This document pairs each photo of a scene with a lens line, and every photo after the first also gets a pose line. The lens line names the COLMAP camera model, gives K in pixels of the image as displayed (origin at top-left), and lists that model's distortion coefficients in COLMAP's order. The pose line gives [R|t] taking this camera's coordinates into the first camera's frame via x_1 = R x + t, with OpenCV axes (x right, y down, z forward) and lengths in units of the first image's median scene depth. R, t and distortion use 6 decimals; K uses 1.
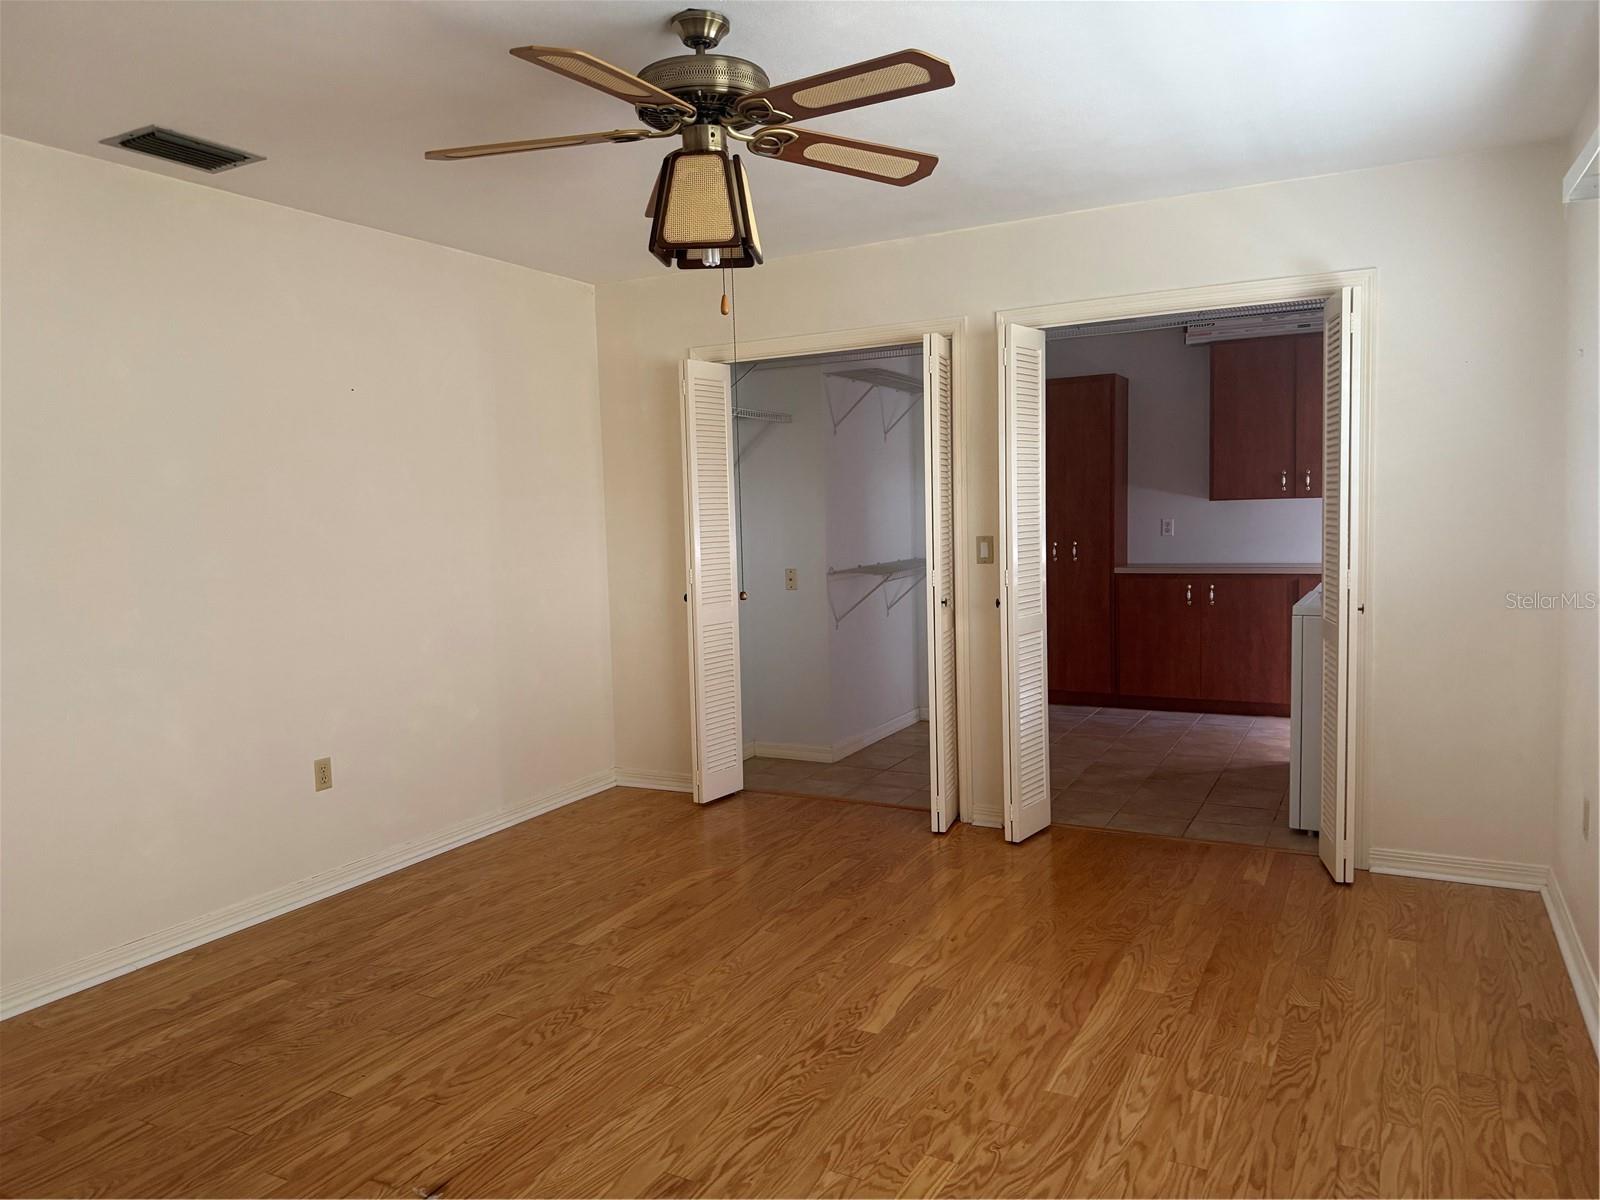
lens RADIAL K [[1122.1, 0, 797.8], [0, 1122.1, 612.1], [0, 0, 1]] dist [0.071959, -0.089722]
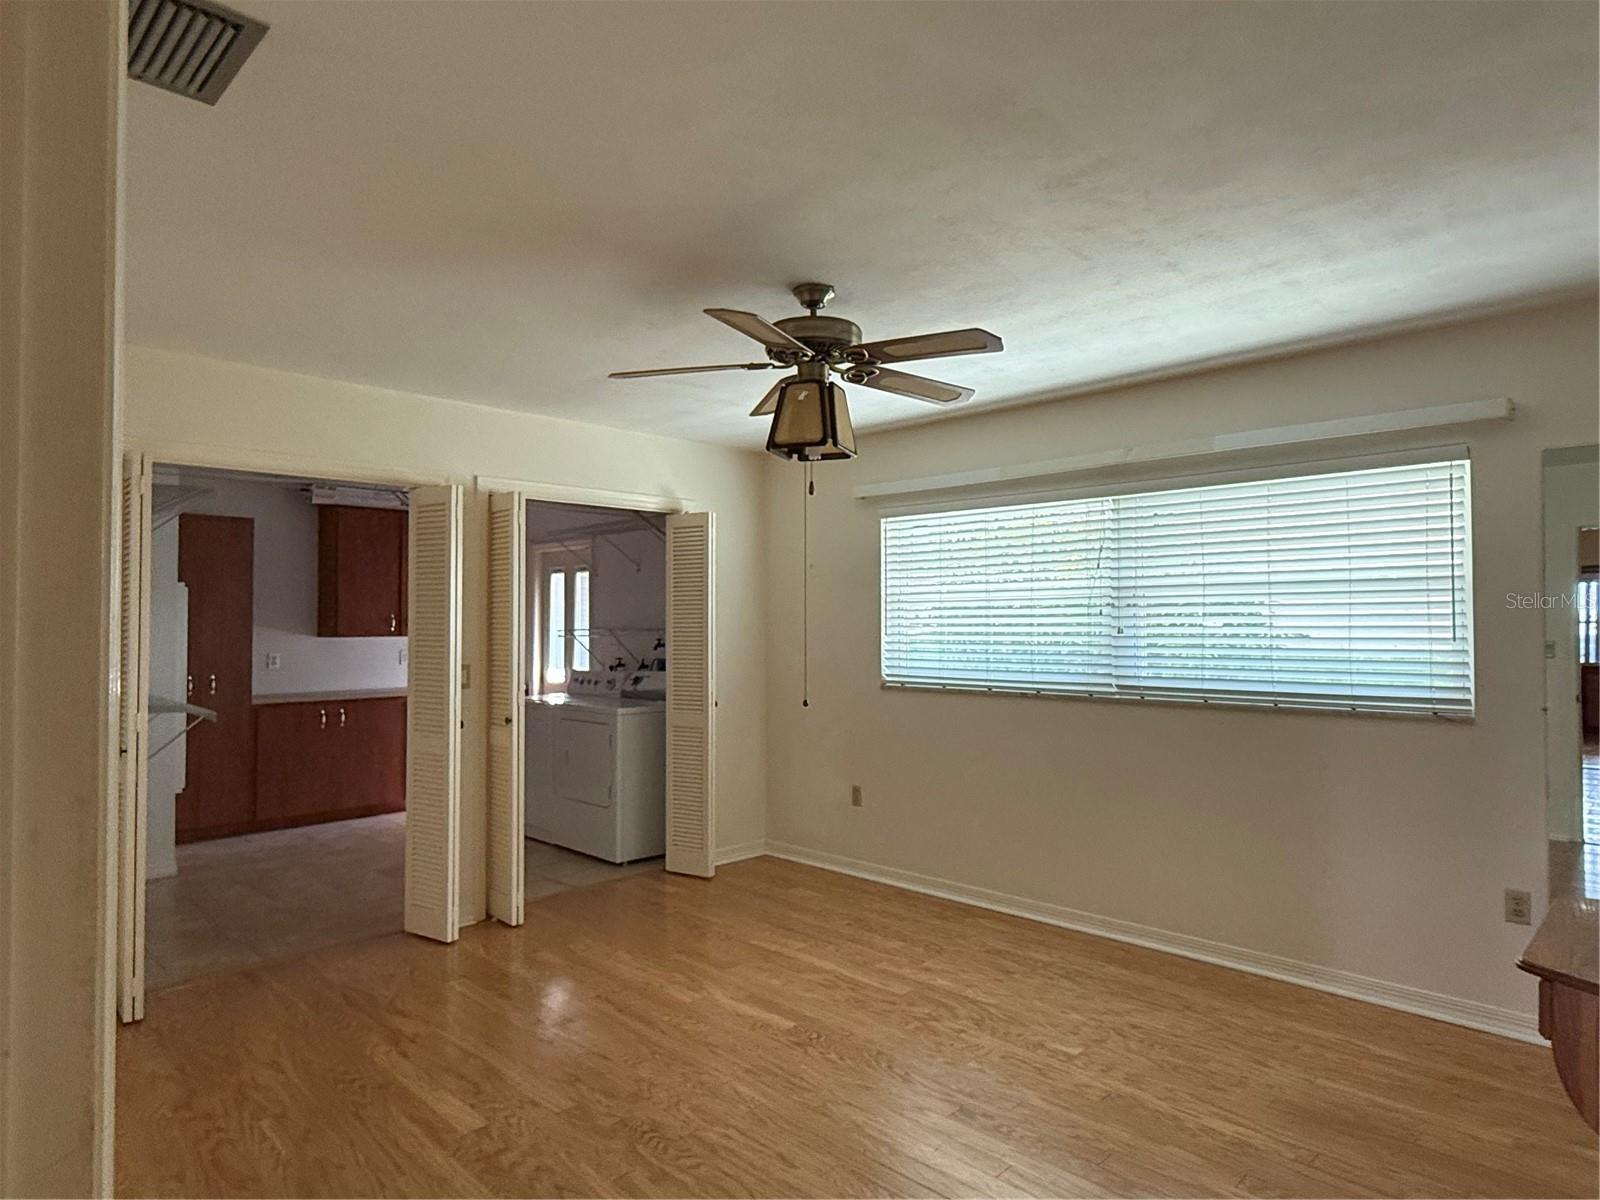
lens RADIAL K [[949.1, 0, 800.0], [0, 949.1, 600.0], [0, 0, 1]] dist [0.009917, -0.000457]
pose [[0.284139, 0.052748, 0.957331, -0.937056], [0.083335, 0.993348, -0.079467, -0.039175], [-0.955155, 0.102358, 0.277853, 0.557750]]
